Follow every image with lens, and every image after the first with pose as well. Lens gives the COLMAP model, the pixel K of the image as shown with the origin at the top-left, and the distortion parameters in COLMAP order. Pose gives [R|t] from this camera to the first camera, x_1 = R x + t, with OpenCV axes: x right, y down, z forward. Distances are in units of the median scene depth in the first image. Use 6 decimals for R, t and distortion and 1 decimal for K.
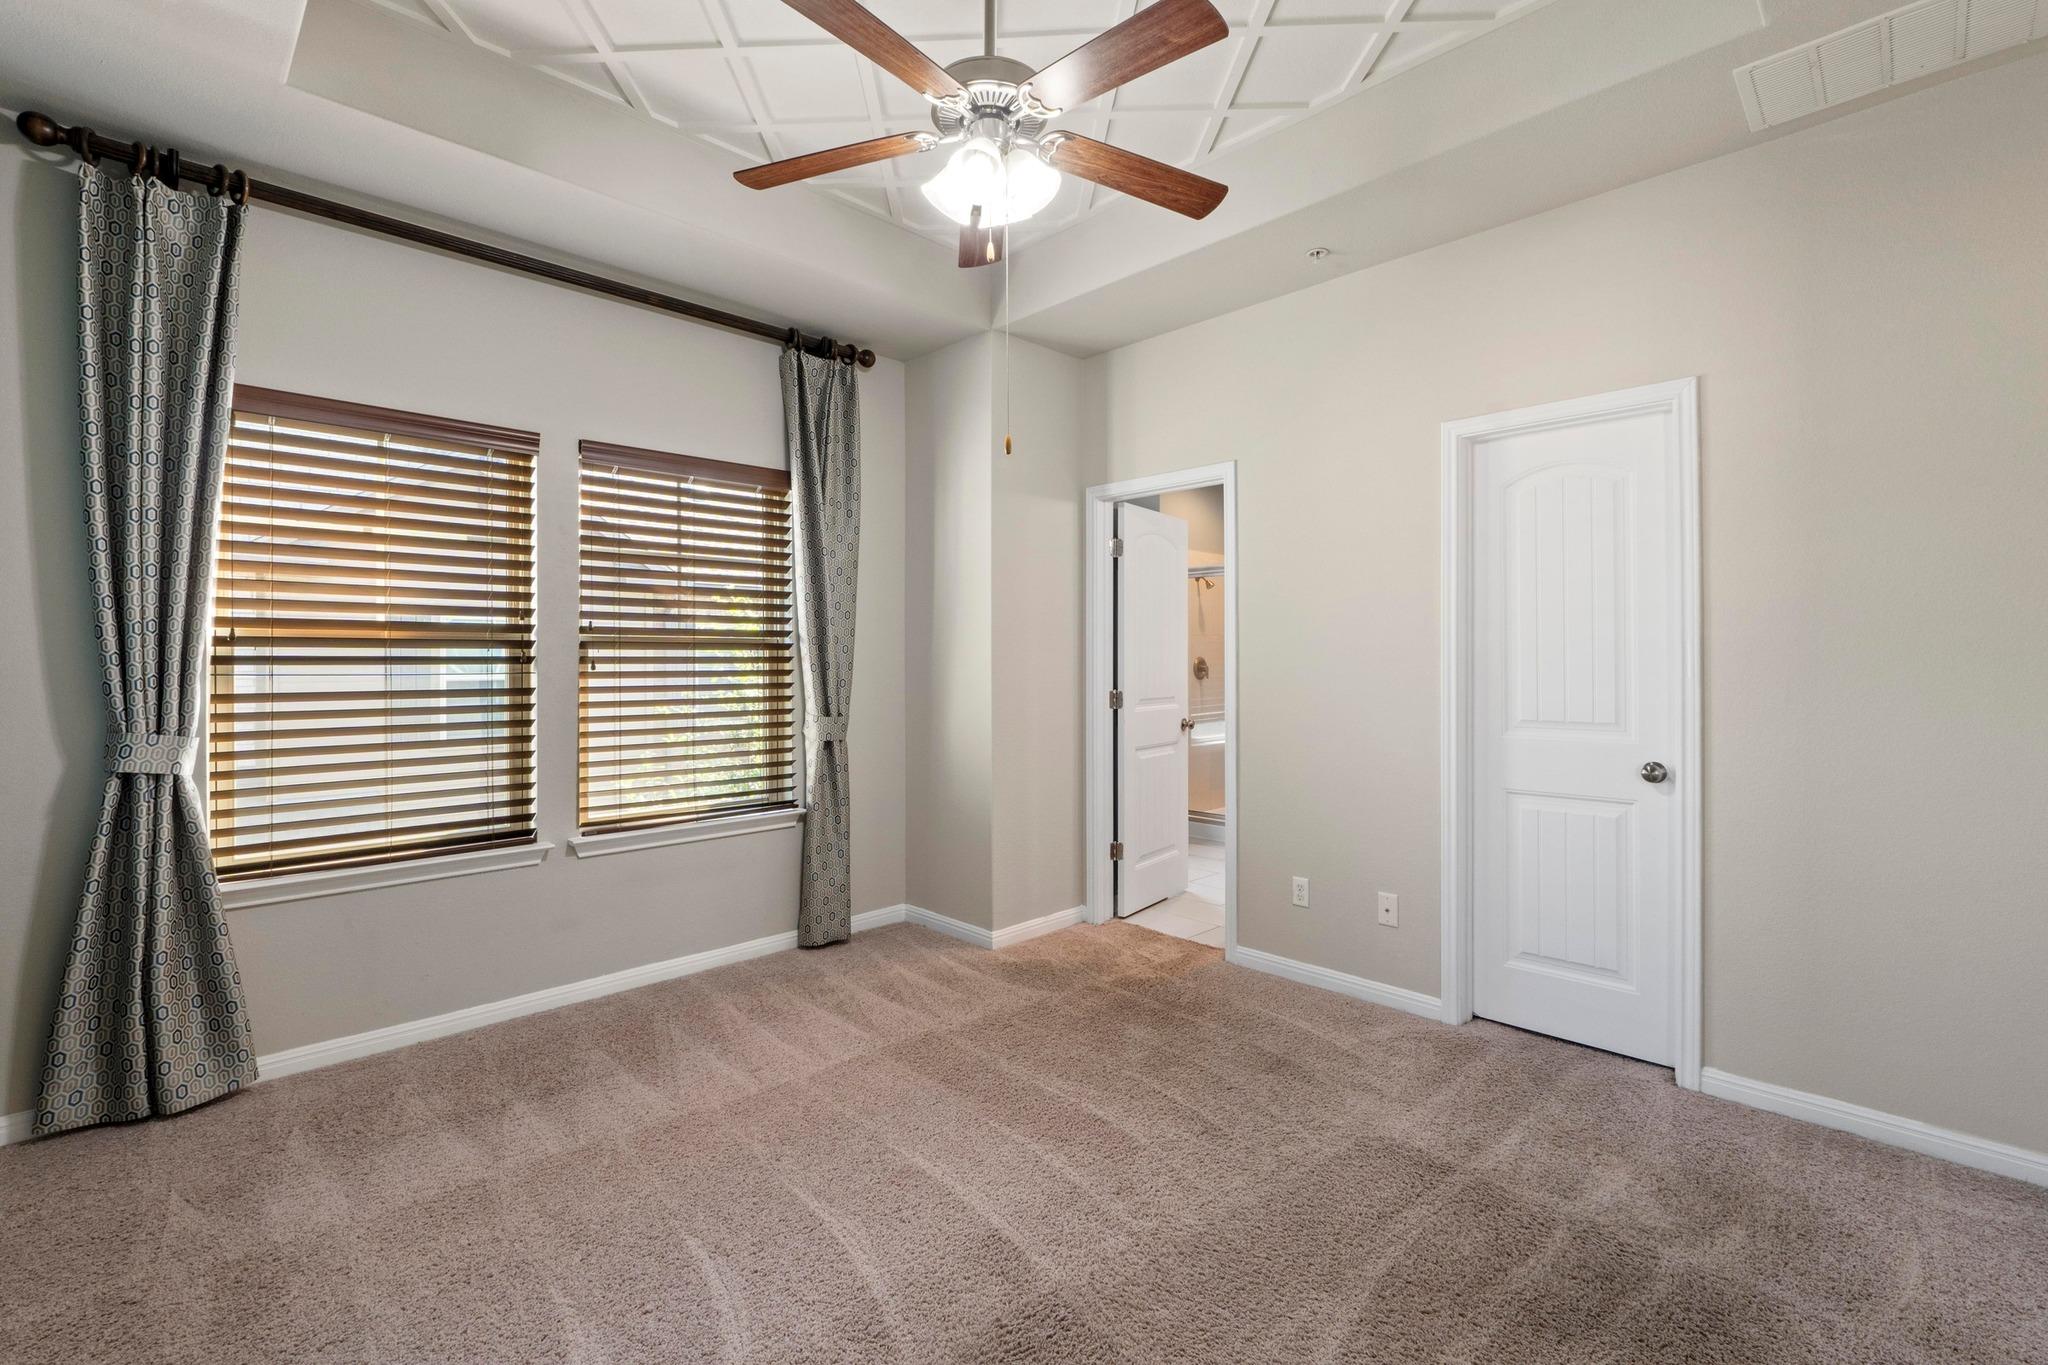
lens RADIAL K [[897.2, 0, 1024.0], [0, 897.2, 662.8], [0, 0, 1]] dist [-0.004588, -0.000656]
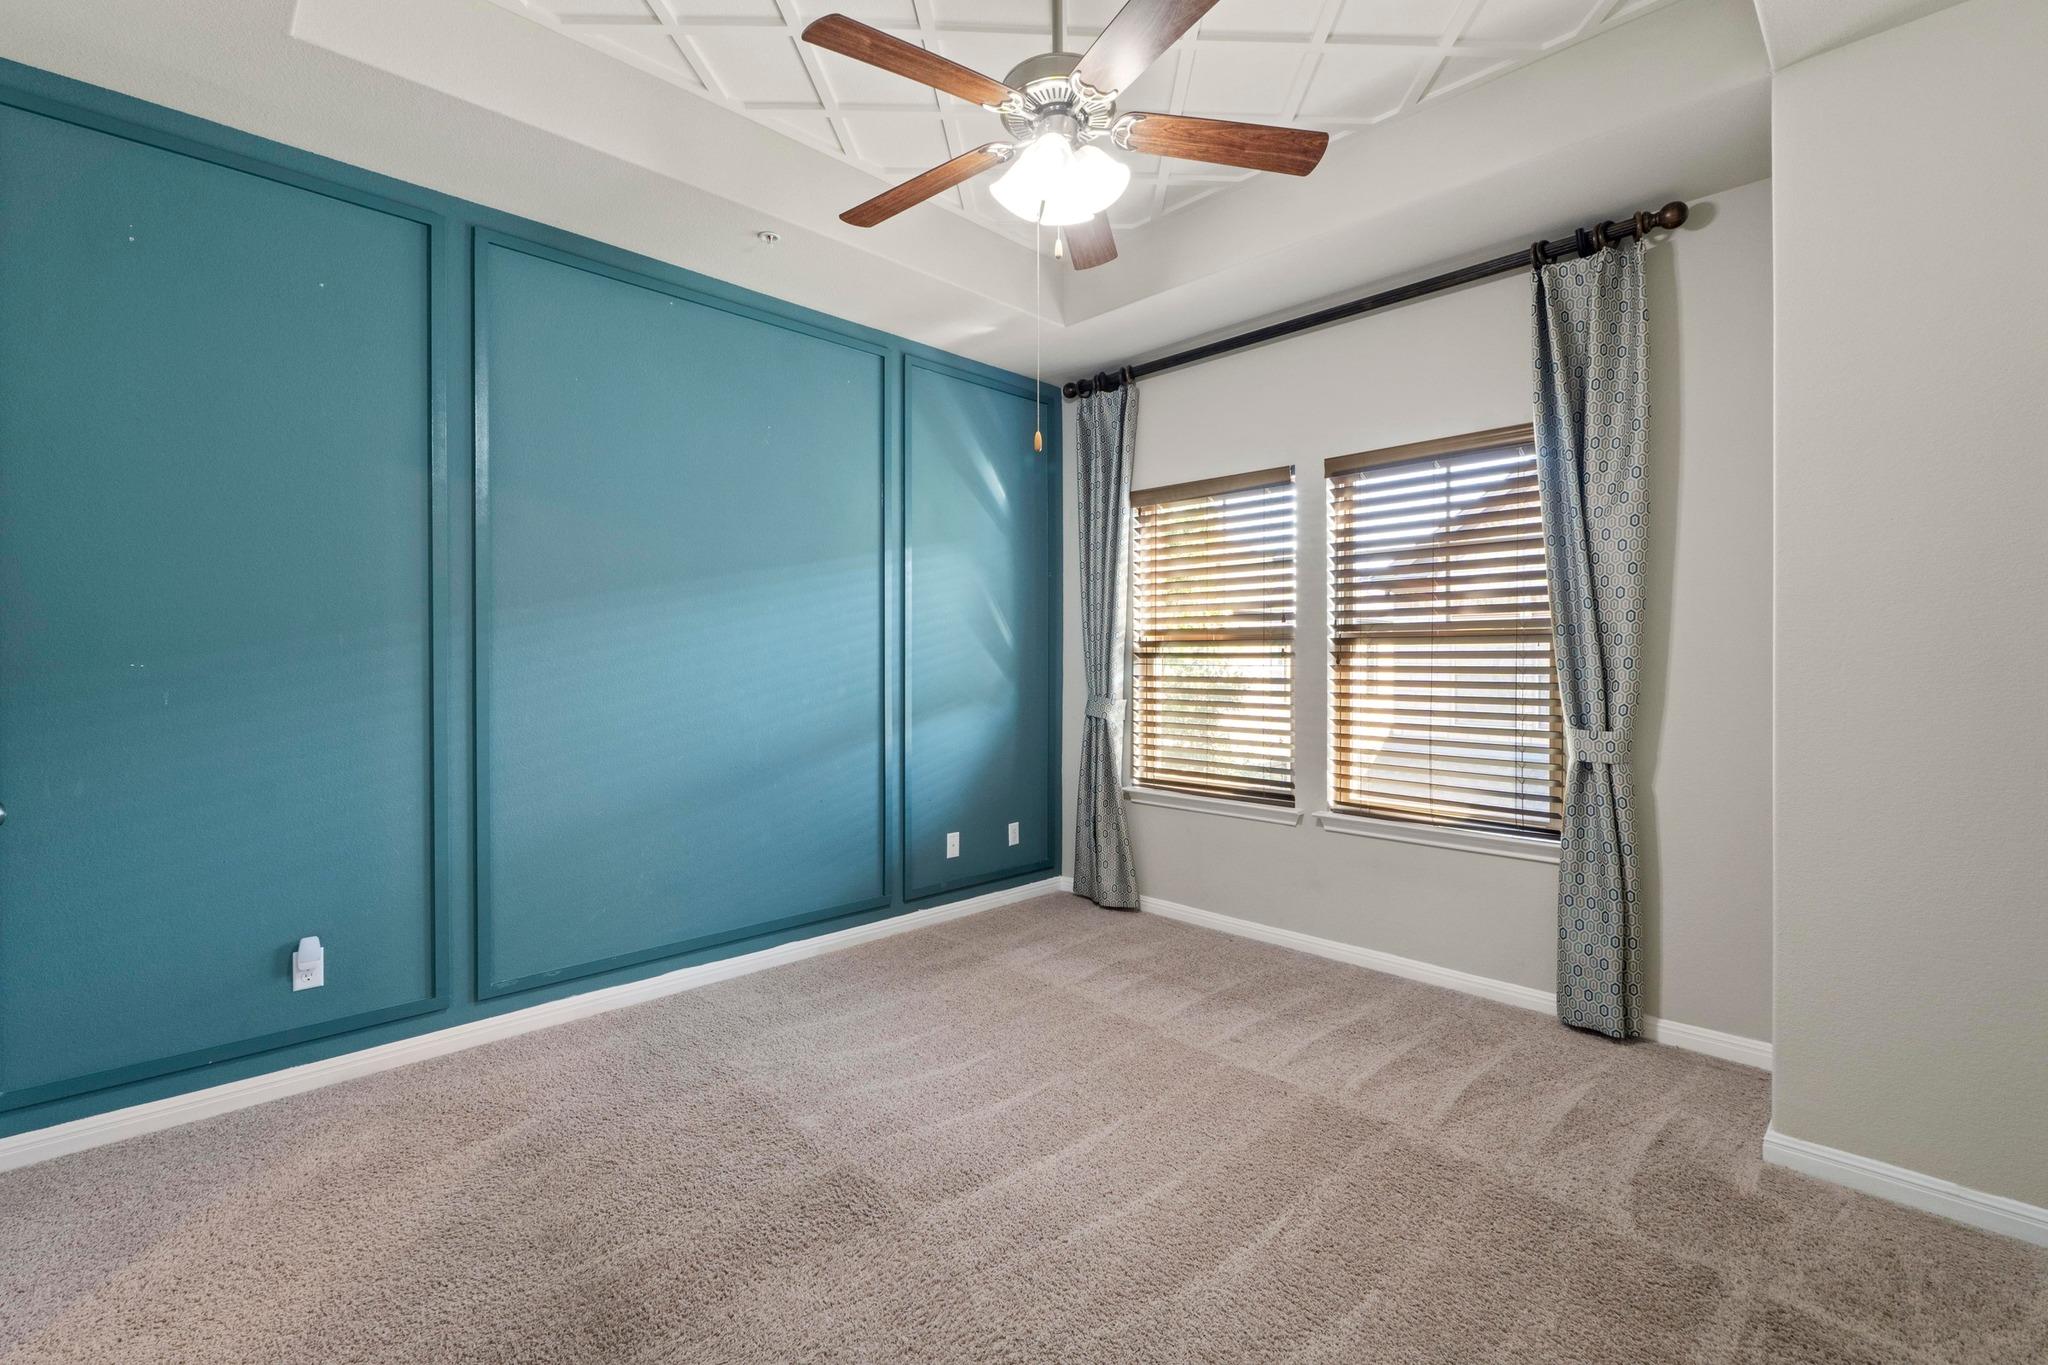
lens RADIAL K [[874.1, 0, 1027.8], [0, 874.1, 669.0], [0, 0, 1]] dist [-0.000374, -0.000124]
pose [[0.010487, 0.011211, -0.999882, 0.675372], [-0.005688, 0.999922, 0.011151, 0.005309], [0.999929, 0.005570, 0.010550, 0.689640]]
